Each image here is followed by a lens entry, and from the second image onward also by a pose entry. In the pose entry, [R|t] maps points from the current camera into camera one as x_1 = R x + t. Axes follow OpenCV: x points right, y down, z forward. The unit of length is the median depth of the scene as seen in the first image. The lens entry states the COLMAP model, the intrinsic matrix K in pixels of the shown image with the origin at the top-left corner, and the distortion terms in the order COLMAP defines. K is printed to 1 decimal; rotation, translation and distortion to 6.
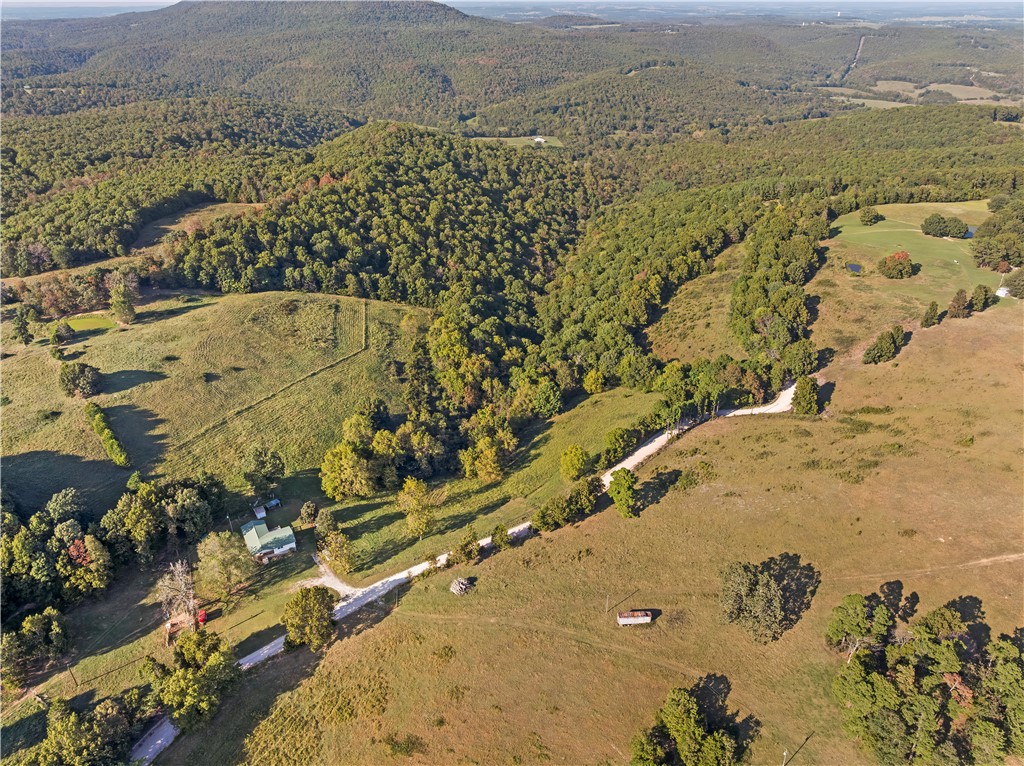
lens RADIAL K [[730.4, 0, 512.0], [0, 730.4, 383.0], [0, 0, 1]] dist [-0.062393, 0.055233]
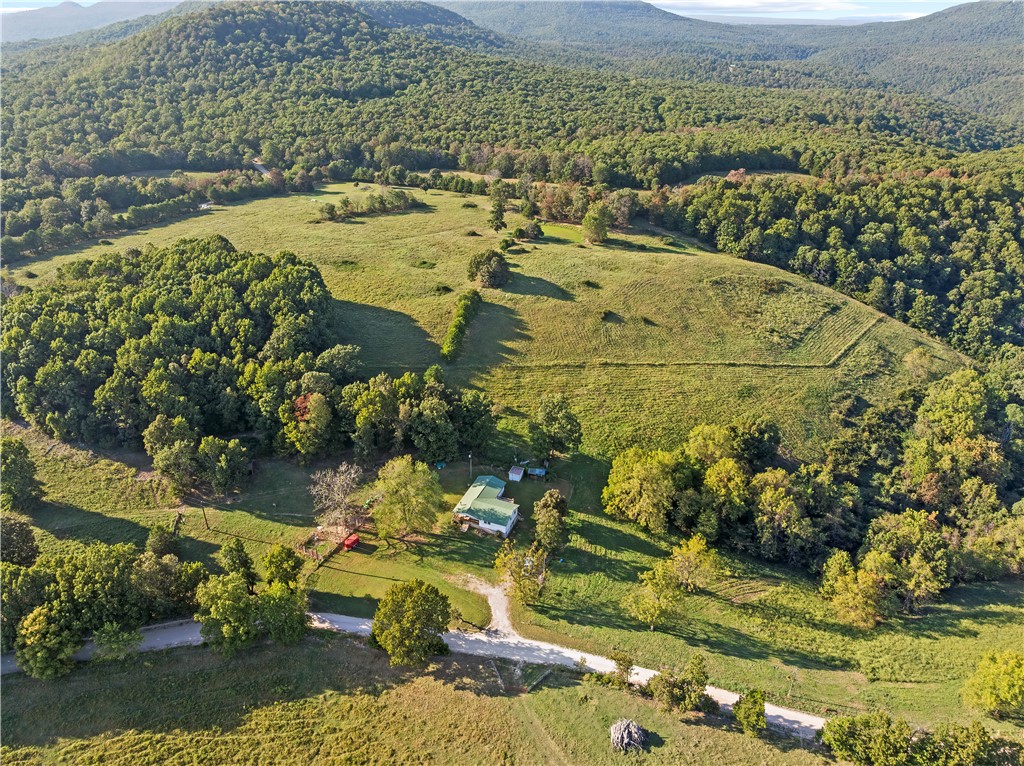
lens RADIAL K [[733.5, 0, 512.3], [0, 733.5, 368.0], [0, 0, 1]] dist [-0.040314, 0.003684]
pose [[0.632331, 0.363771, -0.683980, 0.087007], [-0.390850, 0.912097, 0.123757, -0.011504], [0.668875, 0.189079, 0.718927, 0.259403]]
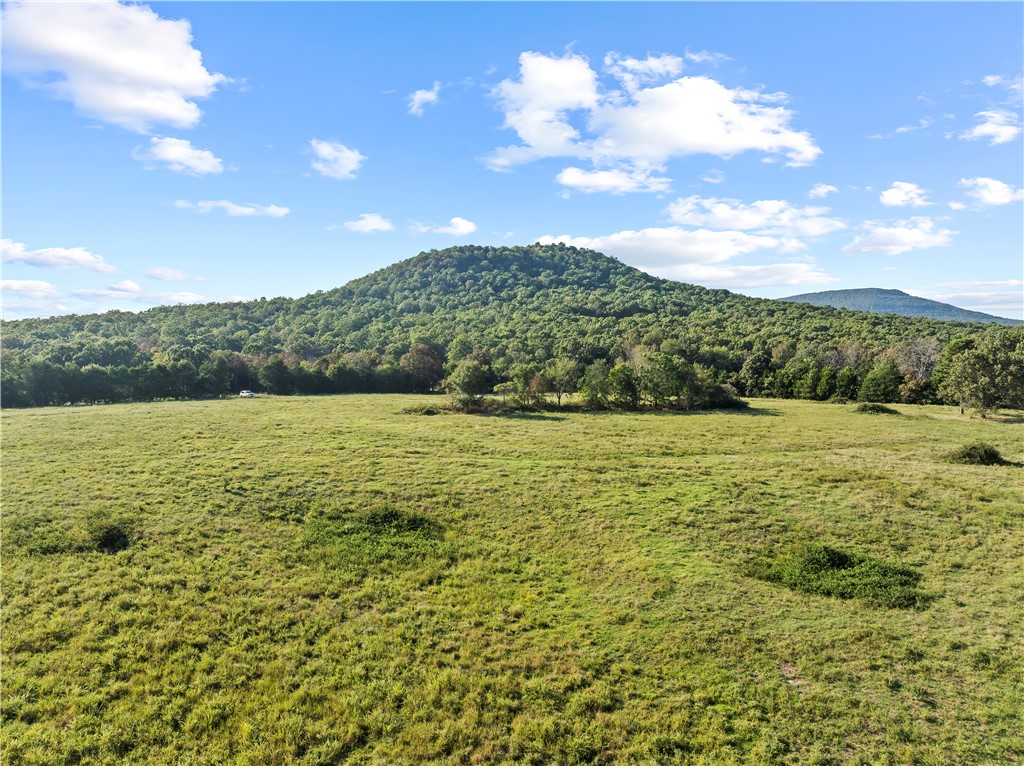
lens RADIAL K [[730.4, 0, 512.0], [0, 730.4, 383.0], [0, 0, 1]] dist [-0.062393, 0.055233]
pose [[0.319035, 0.082758, -0.944123, -0.398843], [-0.454163, 0.887700, -0.075657, 0.022892], [0.831837, 0.452923, 0.320793, 0.602027]]
